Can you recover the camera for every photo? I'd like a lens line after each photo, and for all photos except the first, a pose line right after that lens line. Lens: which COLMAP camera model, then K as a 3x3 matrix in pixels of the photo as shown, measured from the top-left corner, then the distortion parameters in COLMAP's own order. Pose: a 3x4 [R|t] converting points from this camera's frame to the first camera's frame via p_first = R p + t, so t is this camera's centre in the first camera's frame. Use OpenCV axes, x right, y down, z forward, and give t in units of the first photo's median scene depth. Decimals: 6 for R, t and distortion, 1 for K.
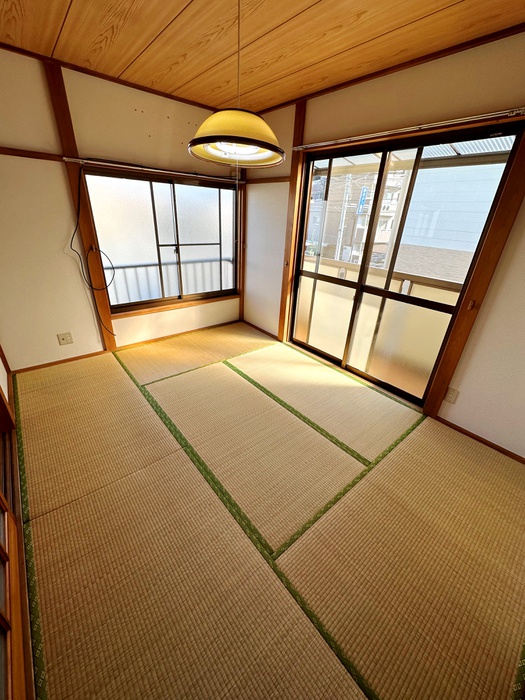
lens RADIAL K [[276.5, 0, 262.5], [0, 276.5, 350.0], [0, 0, 1]] dist [-0.000162, -0.004821]
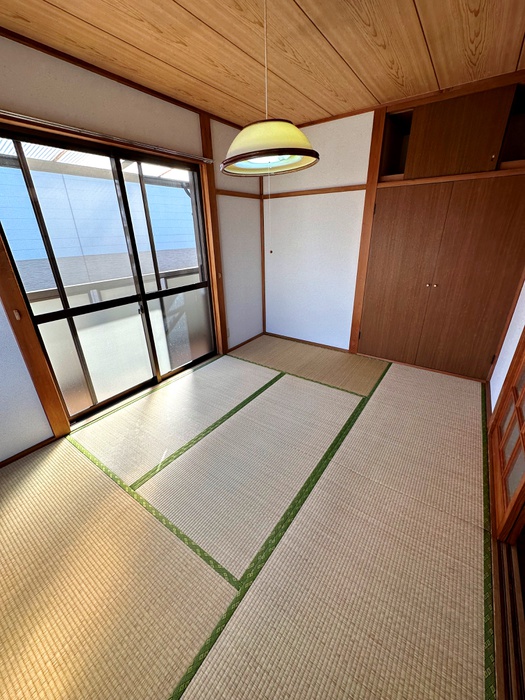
lens RADIAL K [[281.5, 0, 265.3], [0, 281.5, 345.7], [0, 0, 1]] dist [-0.010474, 0.012663]
pose [[-0.256449, -0.417167, 0.871898, -0.699897], [0.426165, 0.760848, 0.489381, -0.411218], [-0.867535, 0.497073, -0.017337, 0.757450]]
